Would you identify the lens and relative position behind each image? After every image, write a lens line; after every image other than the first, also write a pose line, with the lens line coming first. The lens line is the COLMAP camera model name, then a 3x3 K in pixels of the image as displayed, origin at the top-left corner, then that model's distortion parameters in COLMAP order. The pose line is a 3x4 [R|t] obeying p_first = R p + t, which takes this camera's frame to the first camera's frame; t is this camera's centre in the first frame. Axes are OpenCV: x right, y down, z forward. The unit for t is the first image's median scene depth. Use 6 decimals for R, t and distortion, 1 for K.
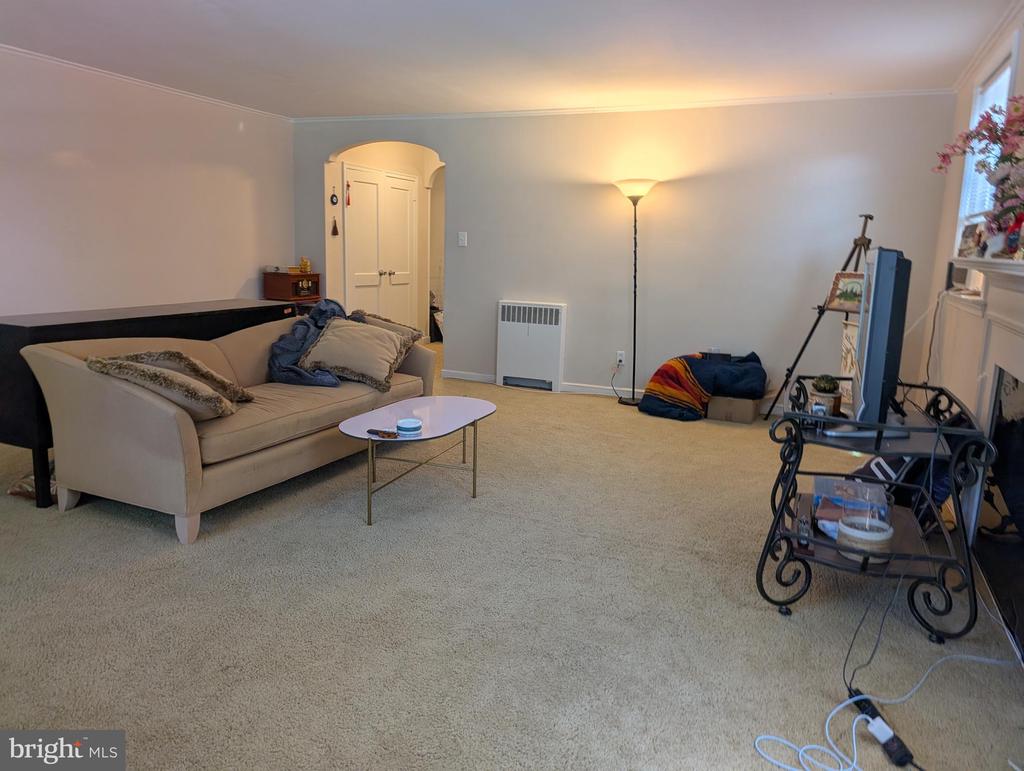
lens RADIAL K [[728.3, 0, 507.4], [0, 728.3, 385.7], [0, 0, 1]] dist [-0.002830, 0.000497]
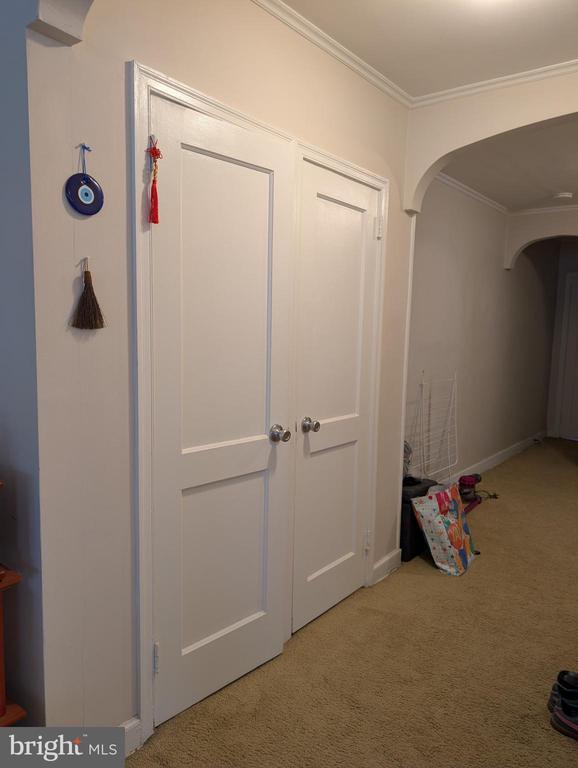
lens RADIAL K [[546.9, 0, 289.2], [0, 546.9, 384.1], [0, 0, 1]] dist [0.003231, -0.002164]
pose [[0.966021, 0.023585, -0.257384, -0.102412], [-0.045942, 0.995639, -0.081196, -0.157816], [0.254347, 0.090262, 0.962892, 0.754297]]
